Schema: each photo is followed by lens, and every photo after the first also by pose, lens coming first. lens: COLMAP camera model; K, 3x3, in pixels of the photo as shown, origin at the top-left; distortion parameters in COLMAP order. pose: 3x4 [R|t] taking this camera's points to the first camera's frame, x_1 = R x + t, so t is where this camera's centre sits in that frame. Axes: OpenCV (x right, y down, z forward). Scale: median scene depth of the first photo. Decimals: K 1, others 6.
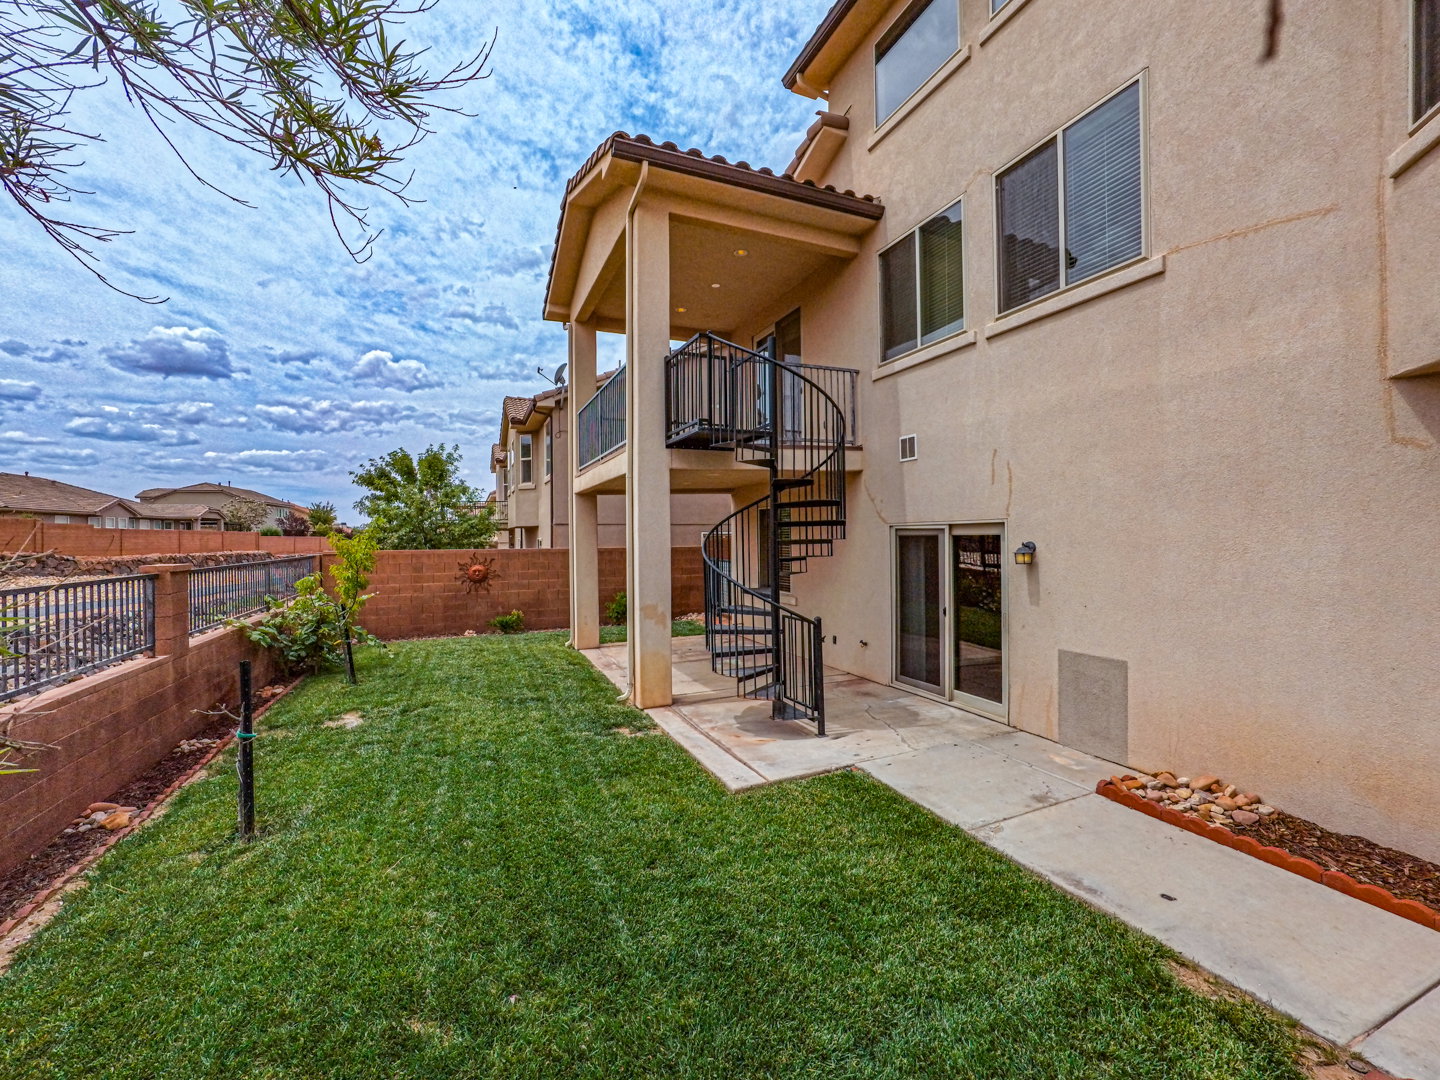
lens RADIAL K [[608.9, 0, 720.0], [0, 608.9, 540.0], [0, 0, 1]] dist [-0.002514, -0.000067]
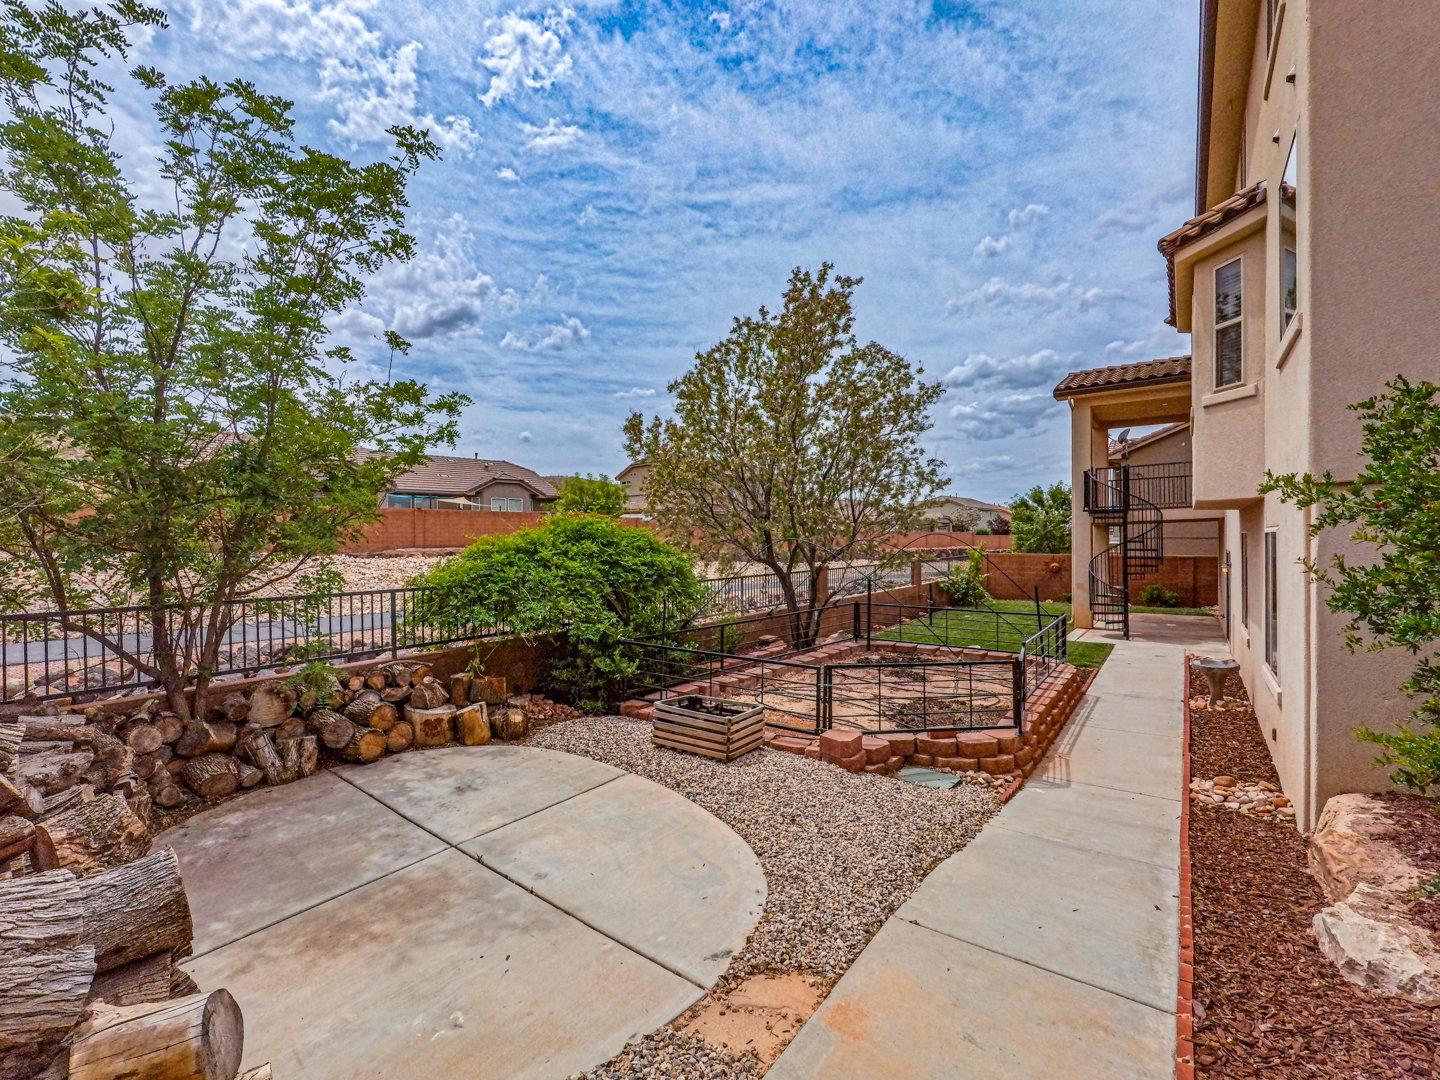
lens RADIAL K [[608.9, 0, 720.0], [0, 608.9, 540.0], [0, 0, 1]] dist [-0.002514, -0.000067]
pose [[0.491375, 0.009674, -0.870894, 0.099438], [-0.003039, 0.999951, 0.009393, -0.006773], [0.870943, -0.001969, 0.491380, -0.101961]]
